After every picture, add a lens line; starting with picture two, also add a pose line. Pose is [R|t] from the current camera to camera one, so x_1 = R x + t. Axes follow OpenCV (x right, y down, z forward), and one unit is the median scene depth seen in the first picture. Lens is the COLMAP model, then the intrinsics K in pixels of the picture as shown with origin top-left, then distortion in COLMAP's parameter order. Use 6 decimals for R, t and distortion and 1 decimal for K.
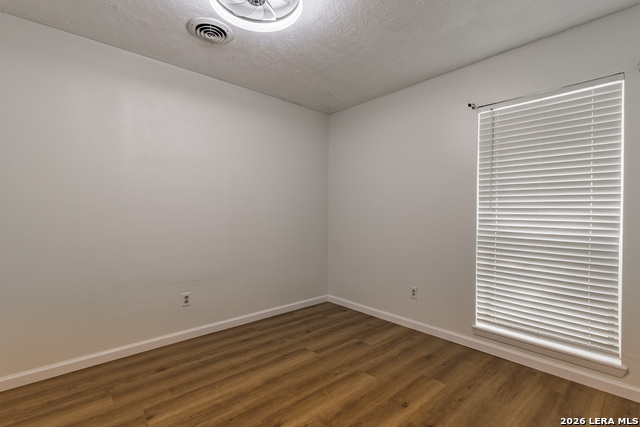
lens RADIAL K [[293.3, 0, 319.3], [0, 293.3, 212.1], [0, 0, 1]] dist [0.008582, -0.002736]
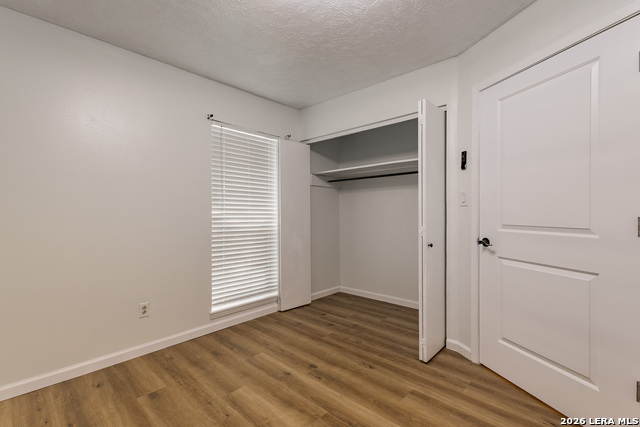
lens RADIAL K [[293.3, 0, 319.9], [0, 293.3, 212.8], [0, 0, 1]] dist [0.008582, -0.002736]
pose [[-0.089882, -0.009172, 0.995910, -0.675600], [0.004197, 0.999945, 0.009588, -0.005337], [-0.995944, 0.005042, -0.089839, 0.730855]]
